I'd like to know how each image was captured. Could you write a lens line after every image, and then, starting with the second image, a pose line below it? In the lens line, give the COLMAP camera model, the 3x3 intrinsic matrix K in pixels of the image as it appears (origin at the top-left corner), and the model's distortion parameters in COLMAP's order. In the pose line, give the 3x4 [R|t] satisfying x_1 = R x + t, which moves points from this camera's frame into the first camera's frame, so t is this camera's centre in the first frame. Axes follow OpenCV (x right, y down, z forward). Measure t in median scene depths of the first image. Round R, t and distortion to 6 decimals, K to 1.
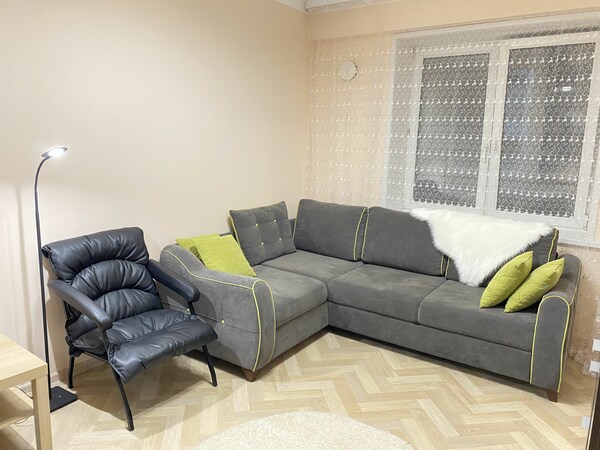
lens RADIAL K [[456.2, 0, 294.5], [0, 456.2, 222.7], [0, 0, 1]] dist [0.029455, -0.017092]
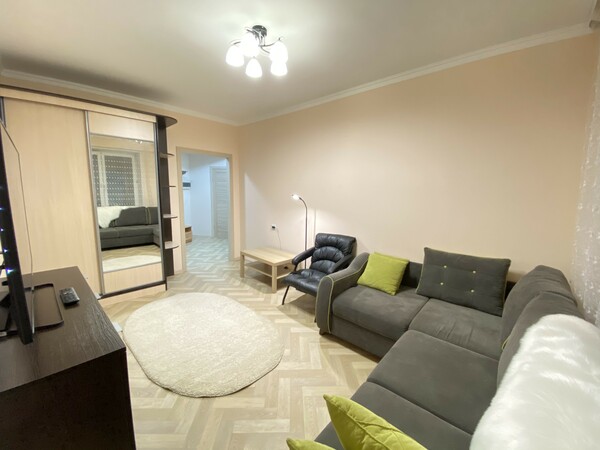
lens RADIAL K [[242.9, 0, 300.9], [0, 242.9, 228.4], [0, 0, 1]] dist [0.000770, -0.000079]
pose [[-0.126515, 0.127833, -0.983693, 0.735783], [-0.193029, 0.969533, 0.150819, -0.147871], [0.973002, 0.208962, -0.097985, 0.931180]]
